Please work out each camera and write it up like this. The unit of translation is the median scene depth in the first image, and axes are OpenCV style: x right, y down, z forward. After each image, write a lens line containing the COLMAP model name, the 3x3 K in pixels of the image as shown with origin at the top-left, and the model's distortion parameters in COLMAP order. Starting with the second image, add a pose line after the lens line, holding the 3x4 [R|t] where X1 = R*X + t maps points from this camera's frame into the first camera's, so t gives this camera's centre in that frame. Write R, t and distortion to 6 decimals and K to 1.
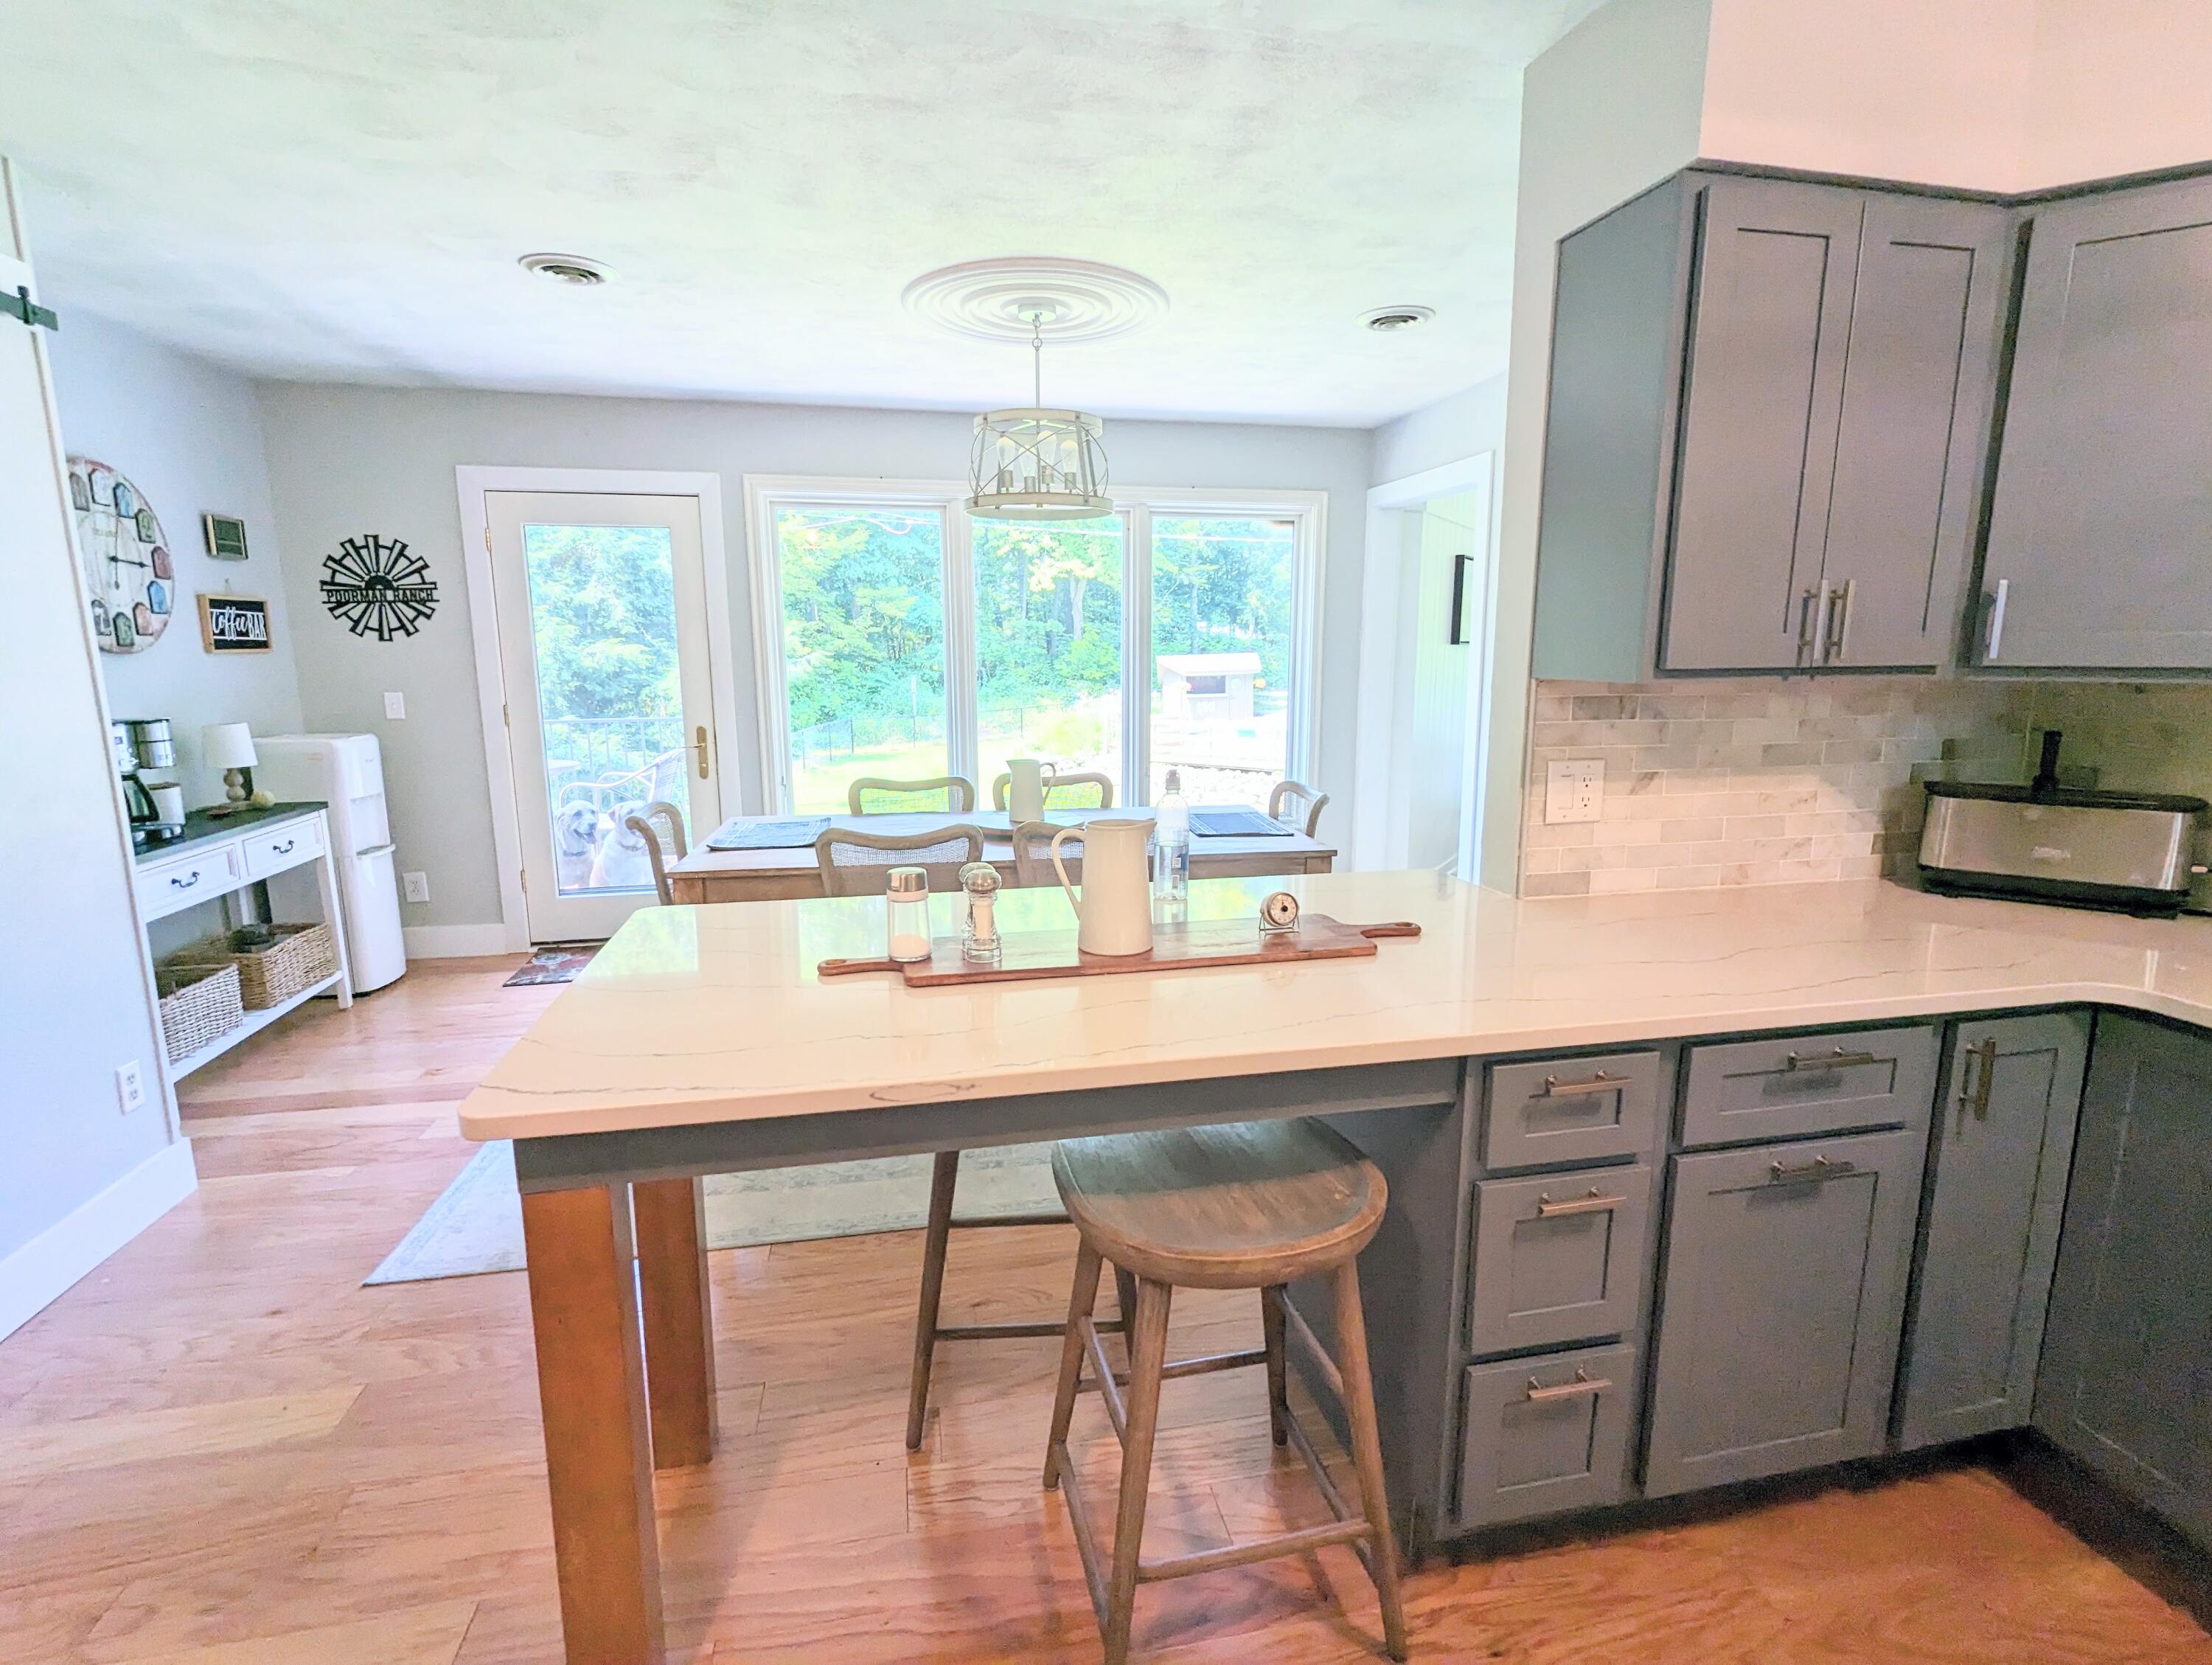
lens RADIAL K [[1039.6, 0, 1110.6], [0, 1039.6, 827.9], [0, 0, 1]] dist [-0.001941, 0.000998]
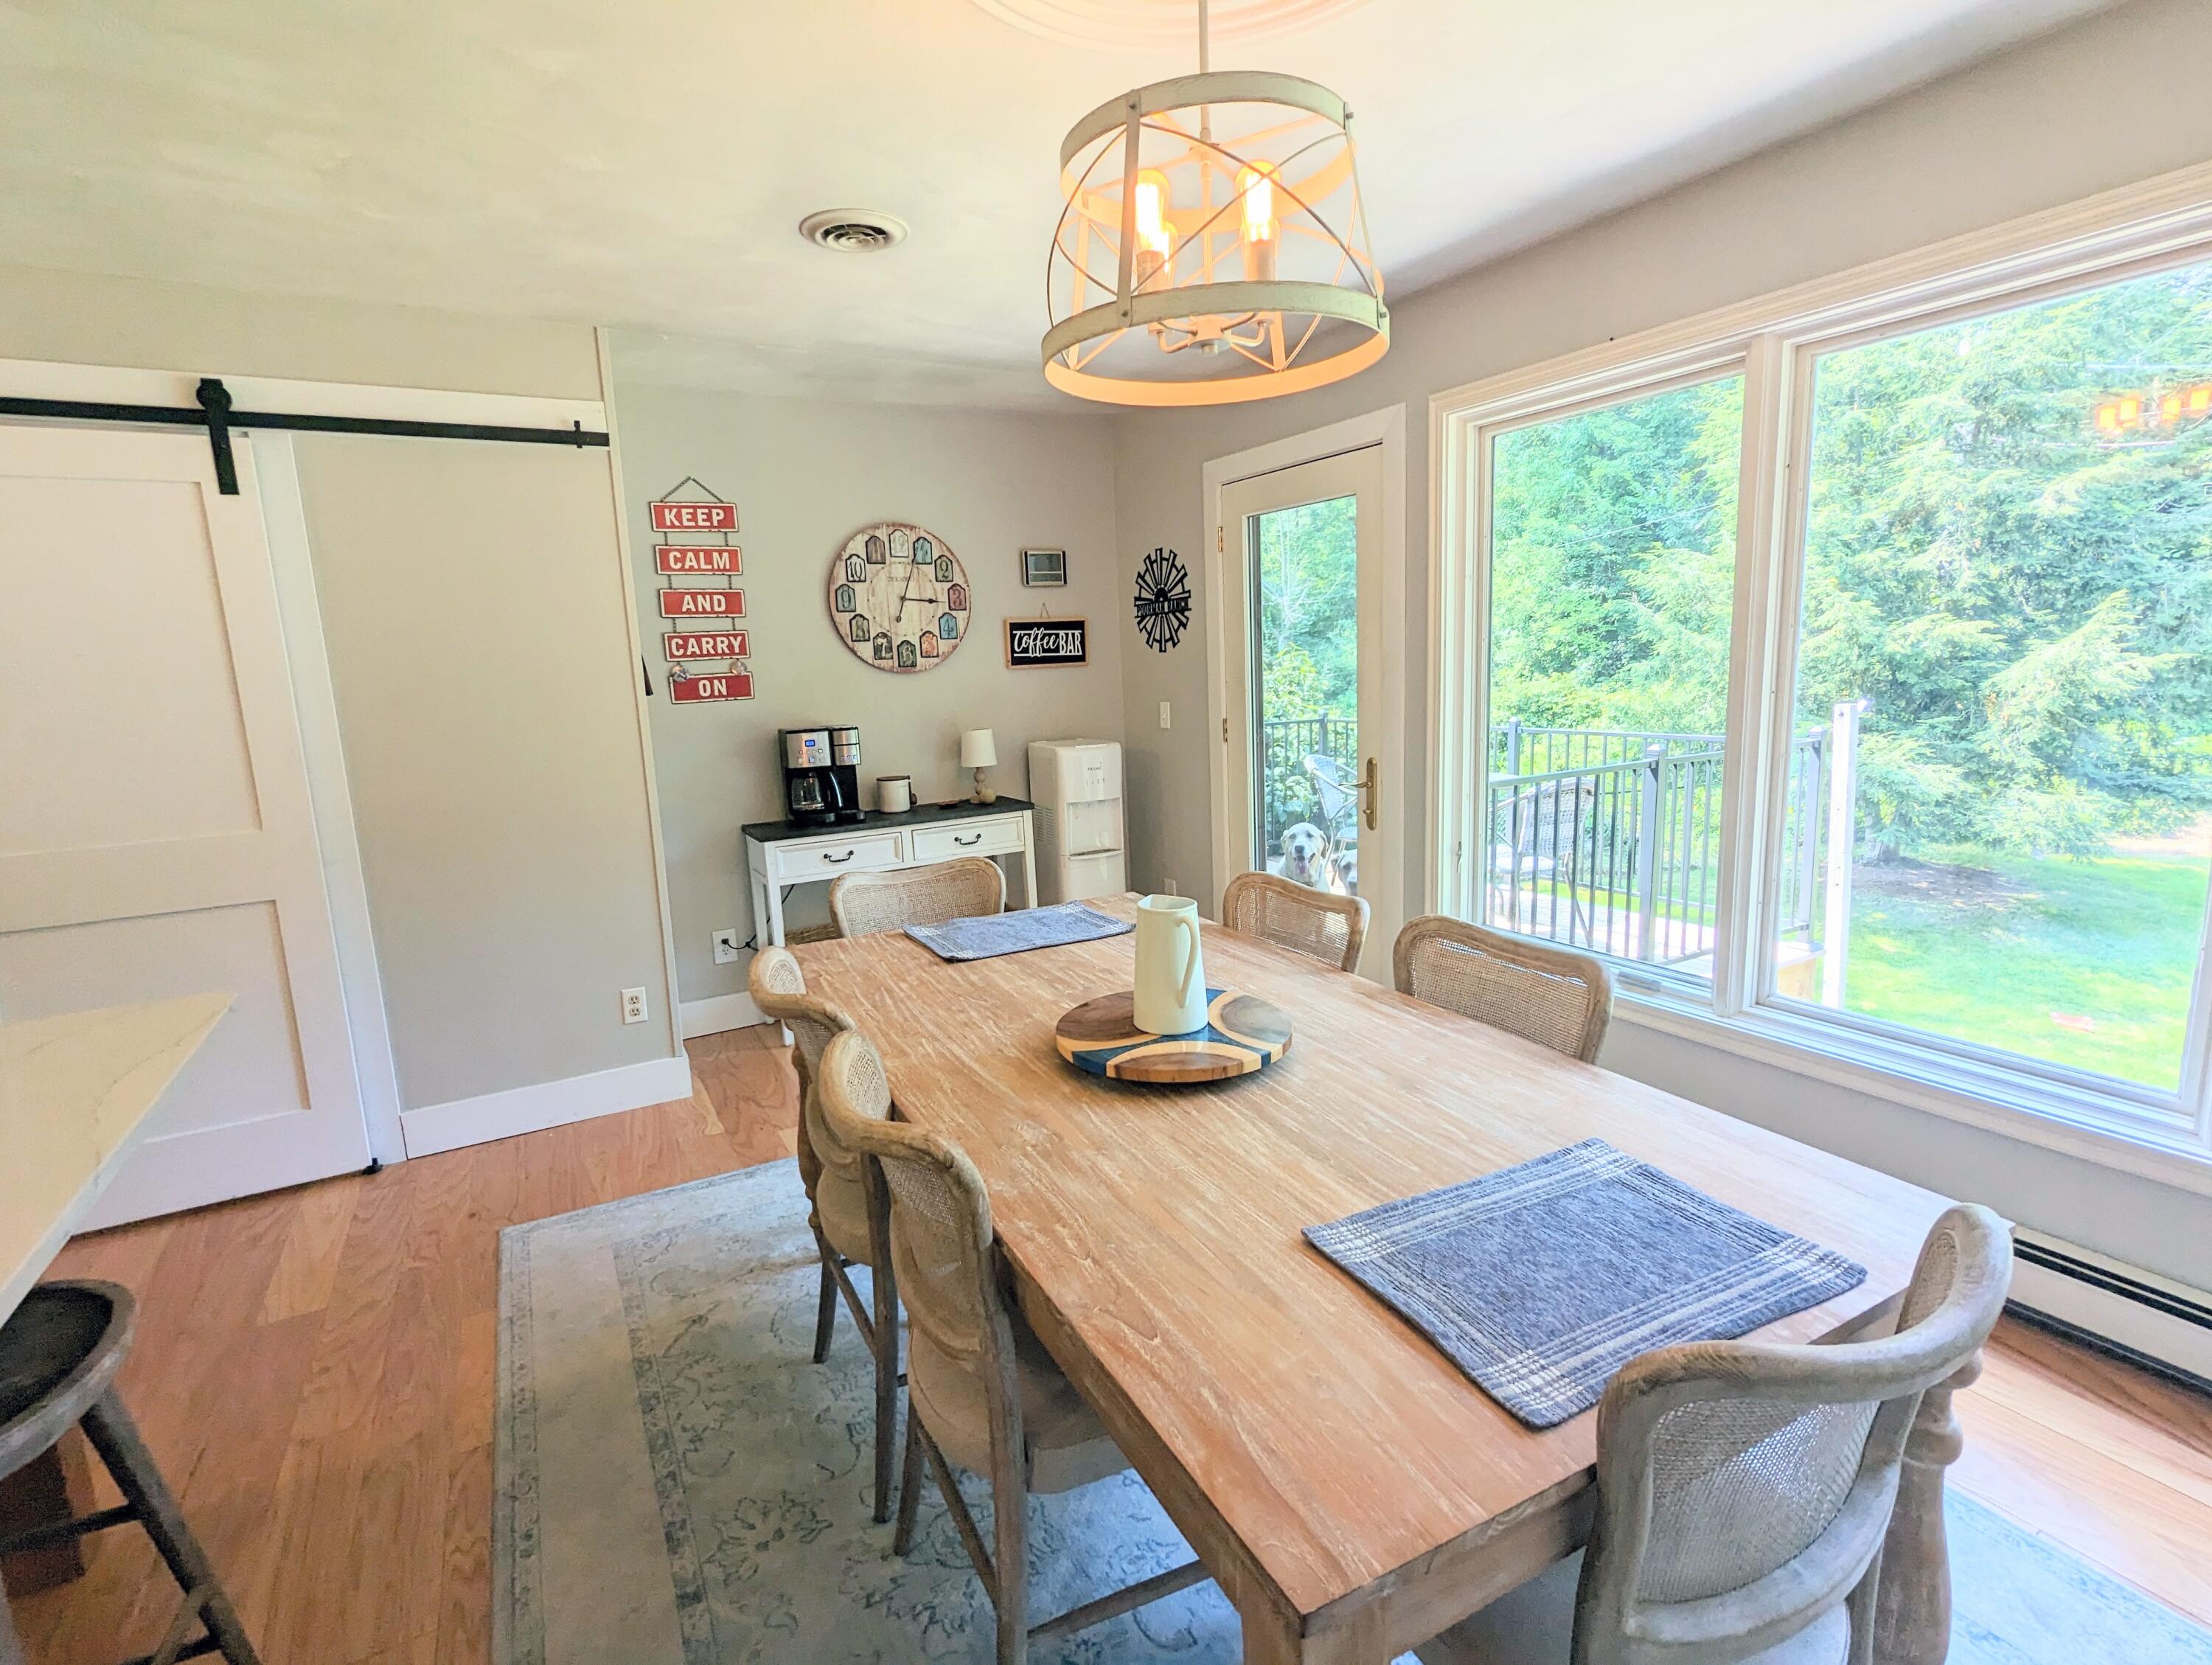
lens RADIAL K [[1039.6, 0, 1112.3], [0, 1039.6, 833.8], [0, 0, 1]] dist [-0.001941, 0.000998]
pose [[0.303085, 0.151774, -0.940800, 0.276903], [-0.127171, 0.984848, 0.117911, -0.120085], [0.944440, 0.083905, 0.317794, 0.653928]]
